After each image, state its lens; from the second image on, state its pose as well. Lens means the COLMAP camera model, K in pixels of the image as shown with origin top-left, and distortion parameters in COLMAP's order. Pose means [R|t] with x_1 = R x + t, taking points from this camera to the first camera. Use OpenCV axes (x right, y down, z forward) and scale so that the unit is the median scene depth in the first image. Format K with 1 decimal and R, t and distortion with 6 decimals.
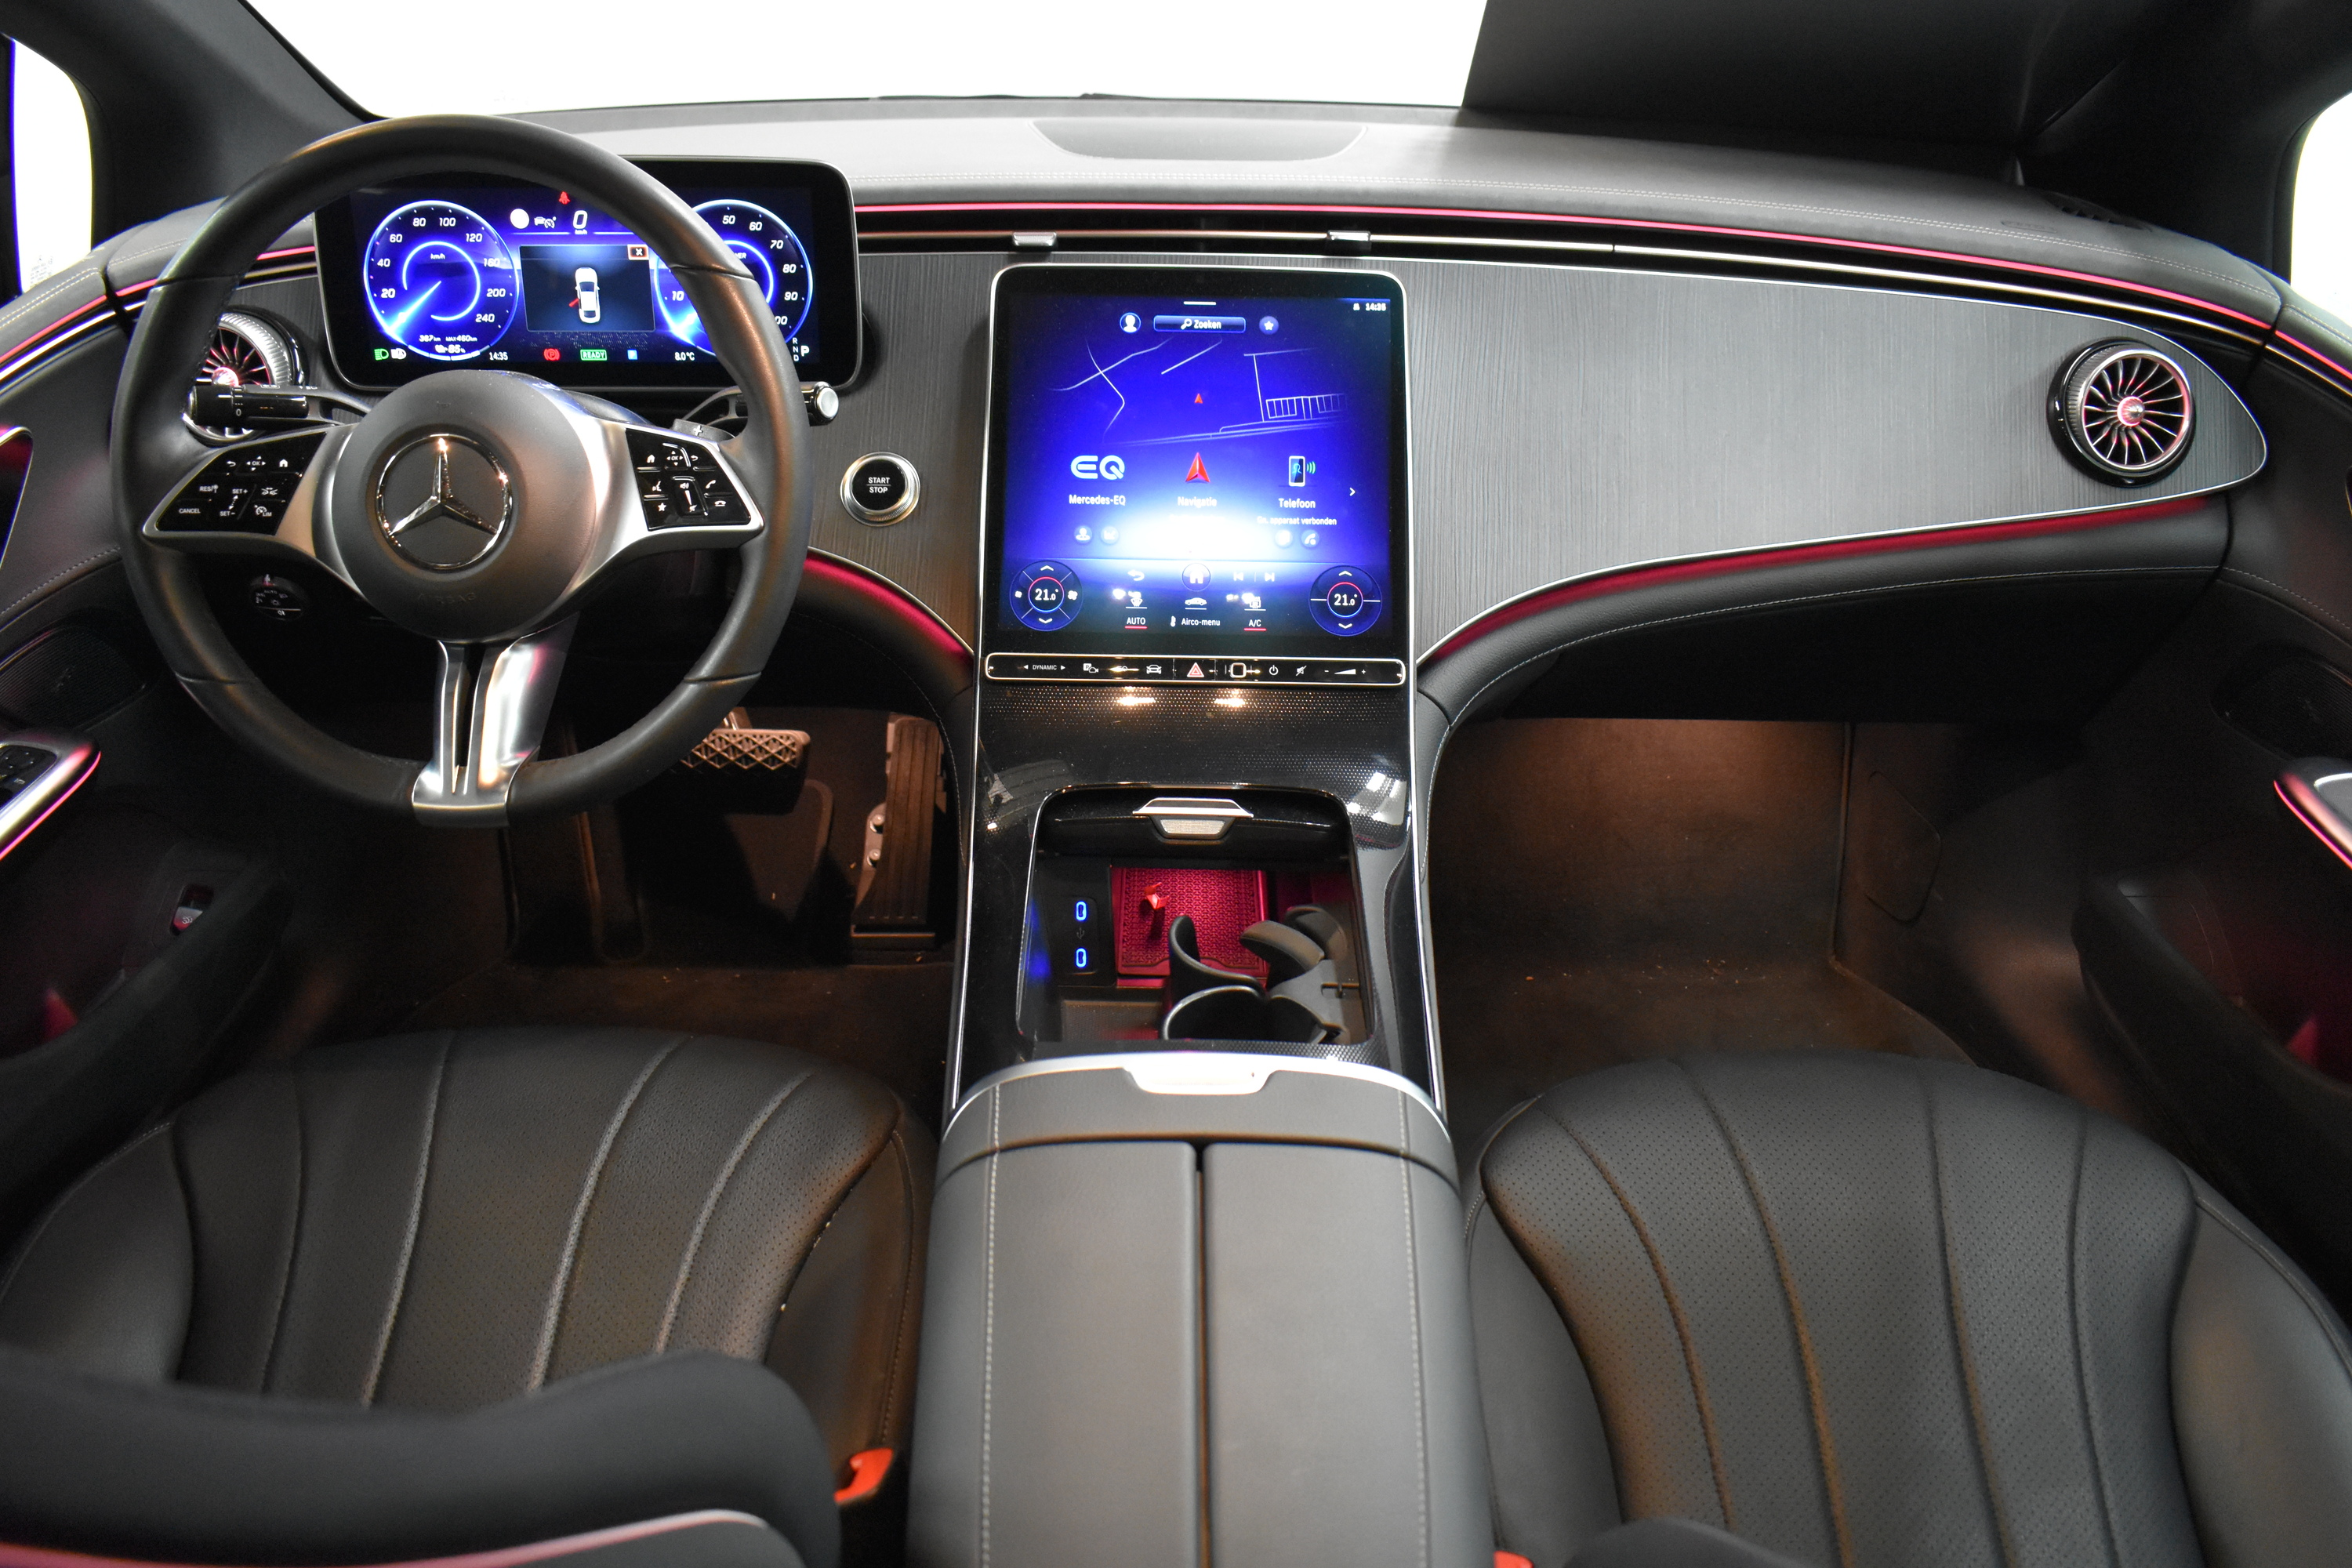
lens RADIAL K [[1911.4, 0, 1179.8], [0, 1911.4, 782.3], [0, 0, 1]] dist [-0.094162, 0.020610]
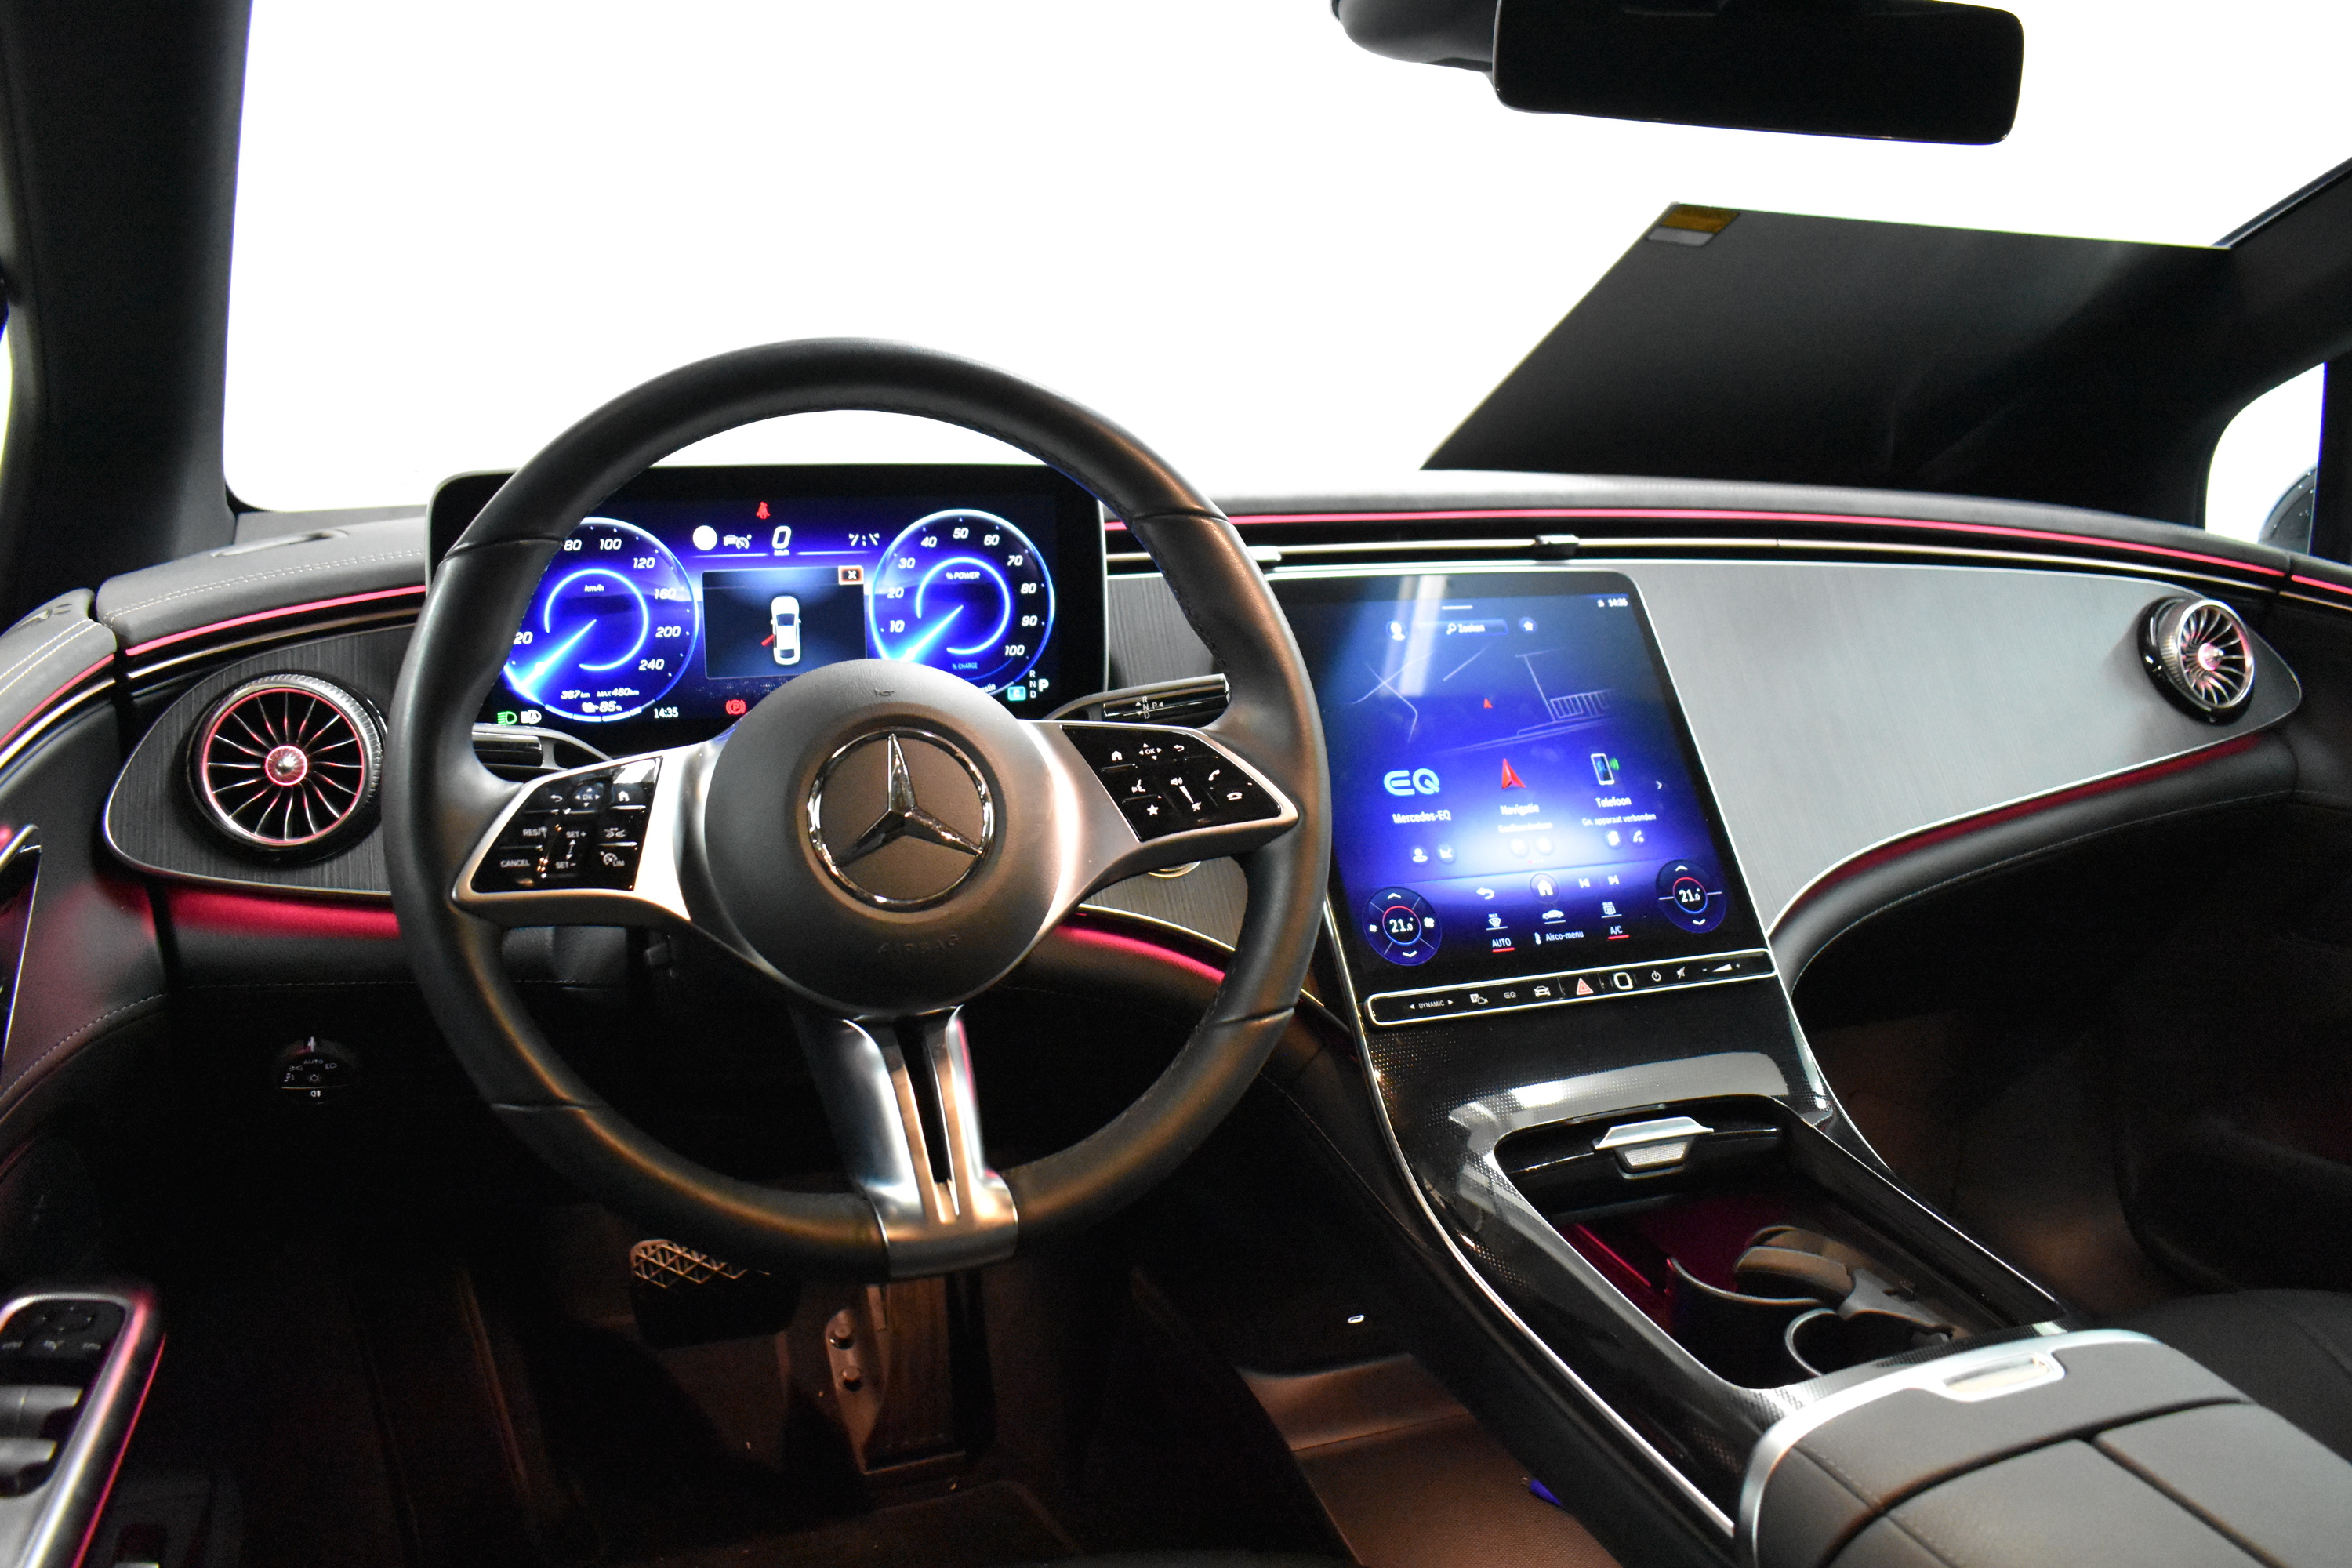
lens RADIAL K [[1911.4, 0, 1175.1], [0, 1911.4, 784.8], [0, 0, 1]] dist [-0.094162, 0.020610]
pose [[0.932106, -0.081693, 0.352853, -0.458025], [0.177505, 0.952245, -0.248438, 0.036323], [-0.315707, 0.294204, 0.902094, 0.236299]]
